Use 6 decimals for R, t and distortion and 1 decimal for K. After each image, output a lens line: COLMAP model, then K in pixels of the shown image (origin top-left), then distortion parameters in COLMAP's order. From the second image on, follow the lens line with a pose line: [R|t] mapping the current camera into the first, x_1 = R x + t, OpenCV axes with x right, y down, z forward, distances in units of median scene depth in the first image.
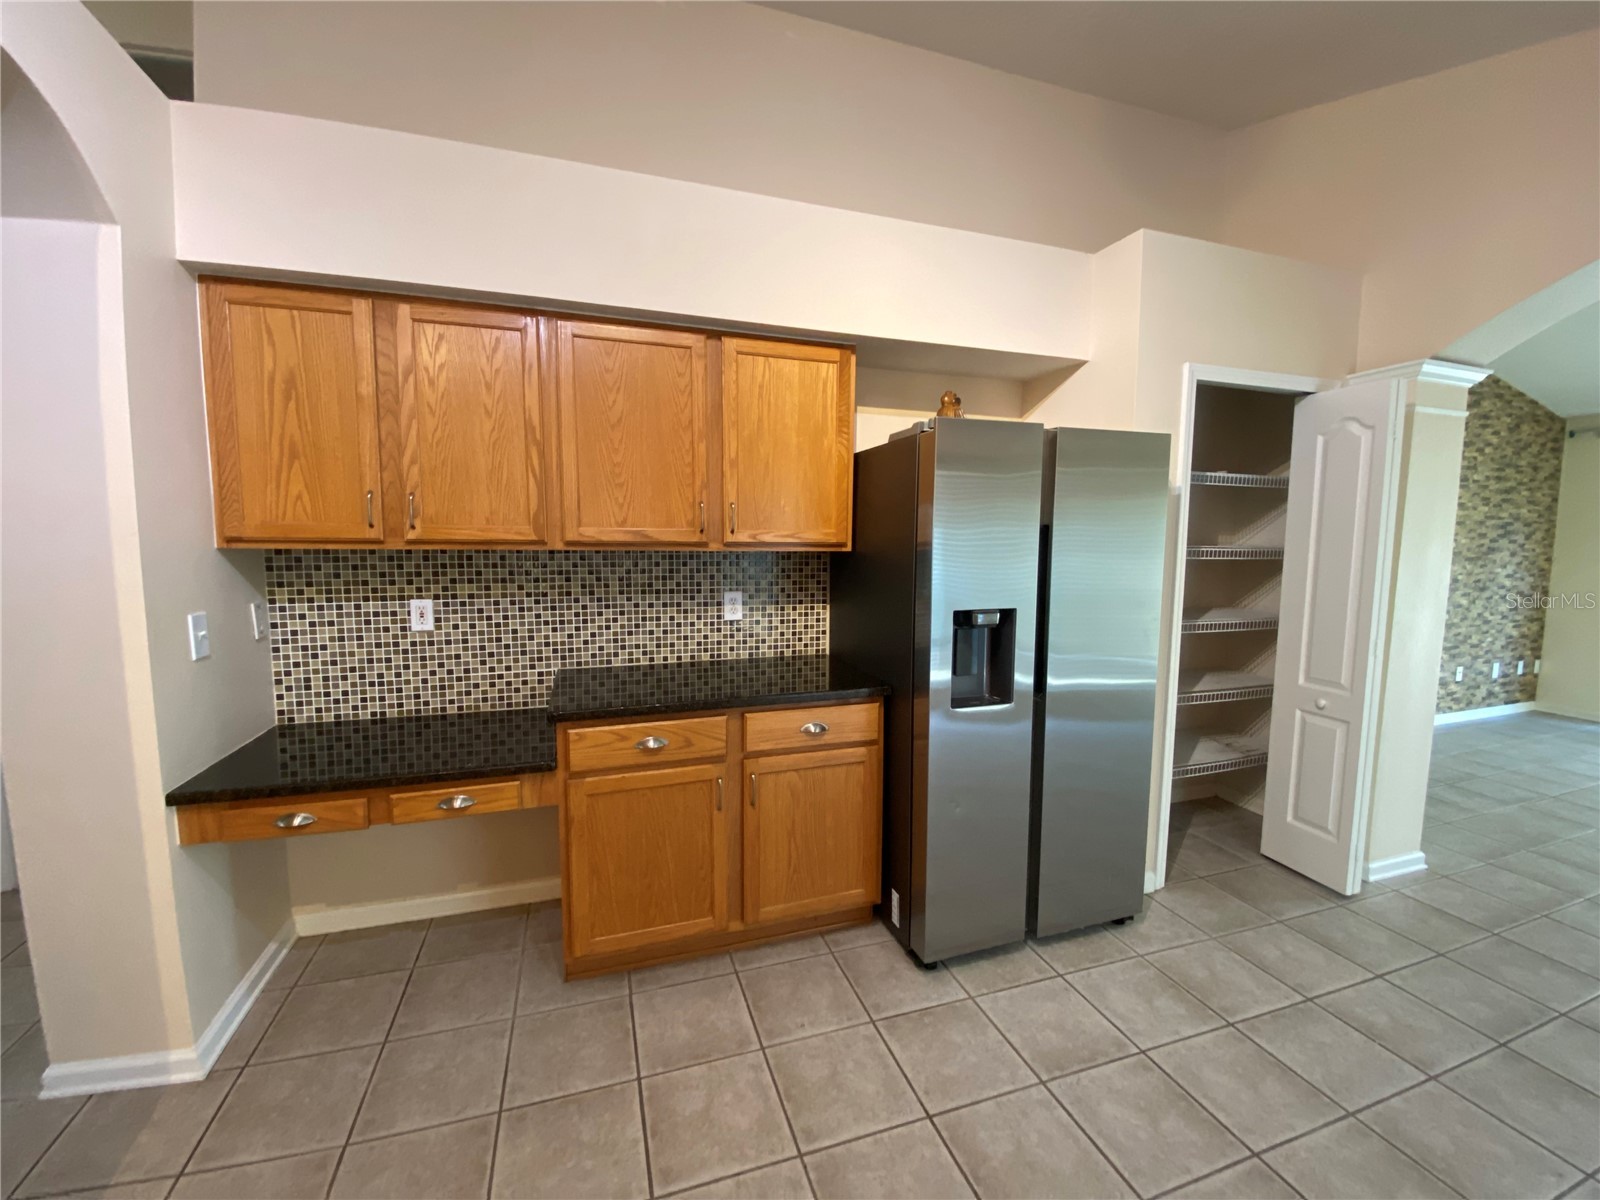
lens RADIAL K [[652.2, 0, 802.7], [0, 652.2, 612.1], [0, 0, 1]] dist [-0.003151, -0.001264]
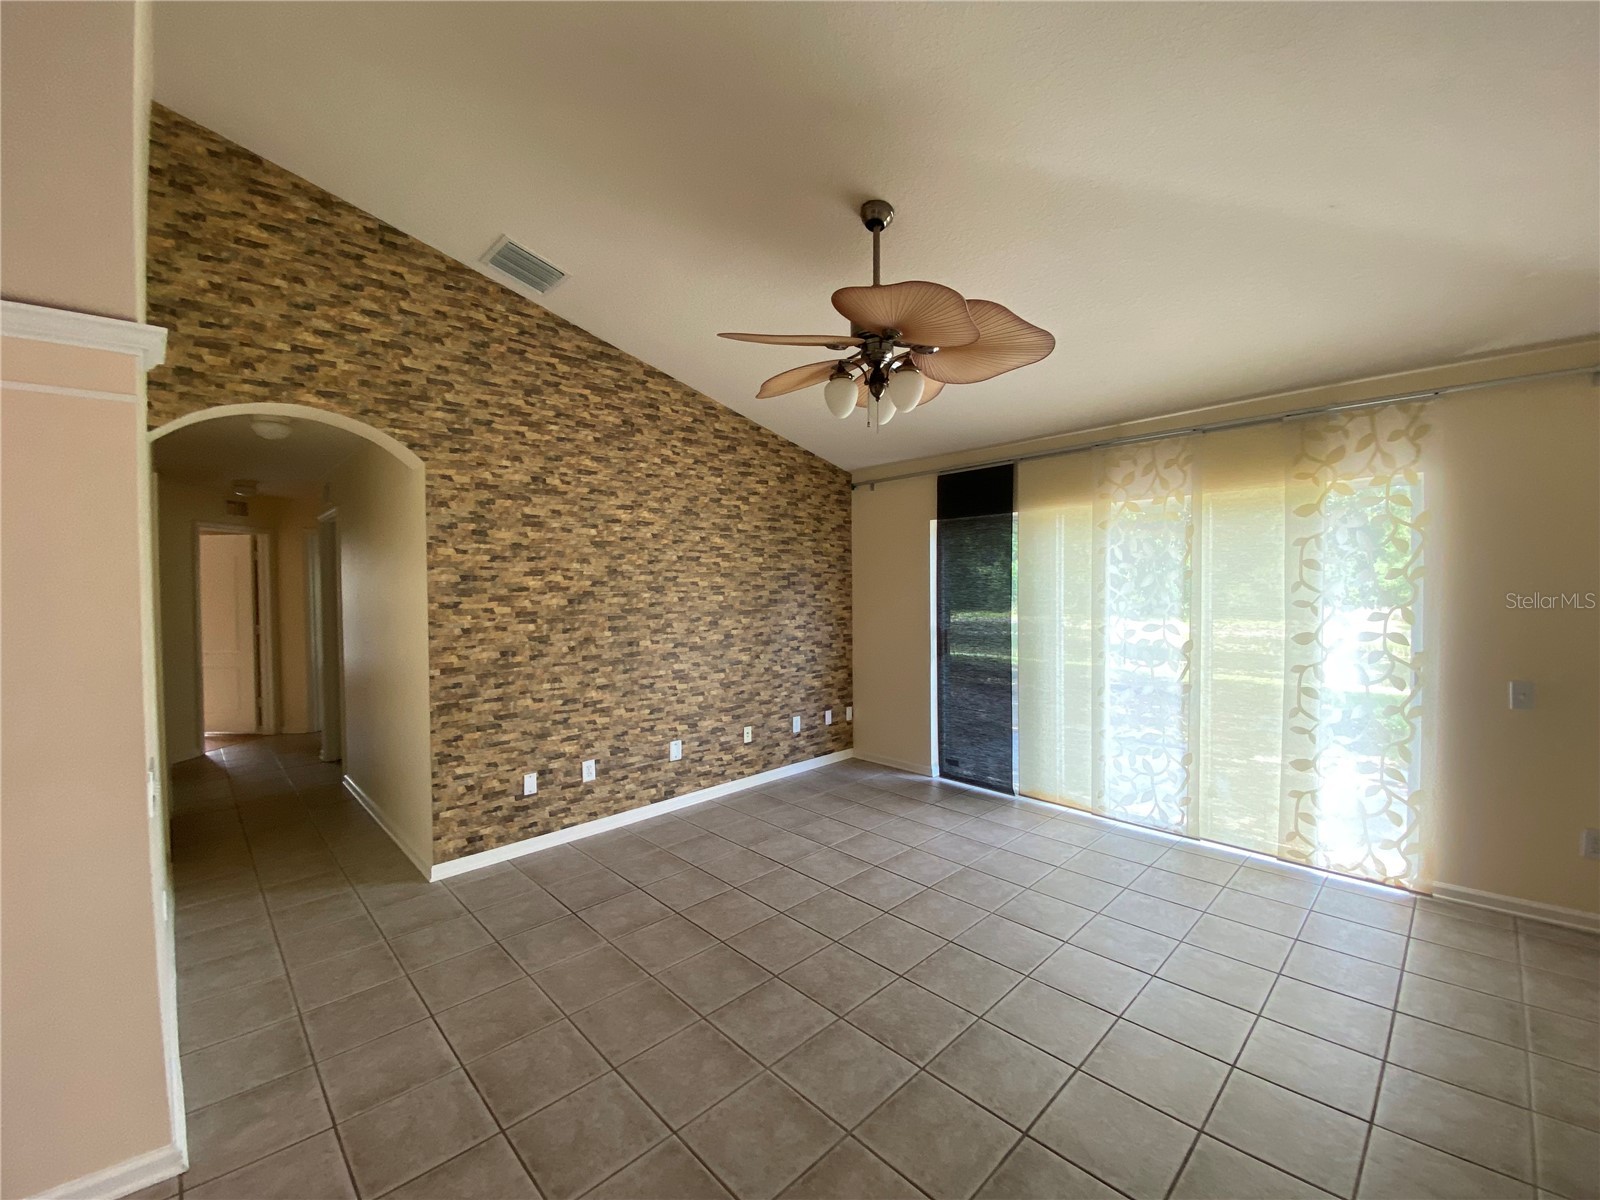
lens RADIAL K [[652.2, 0, 791.9], [0, 652.2, 594.6], [0, 0, 1]] dist [-0.003151, -0.001264]
pose [[0.911118, -0.013203, 0.411934, 0.676023], [0.042509, 0.997167, -0.062060, -0.044275], [-0.409948, 0.074055, 0.909098, 0.105380]]
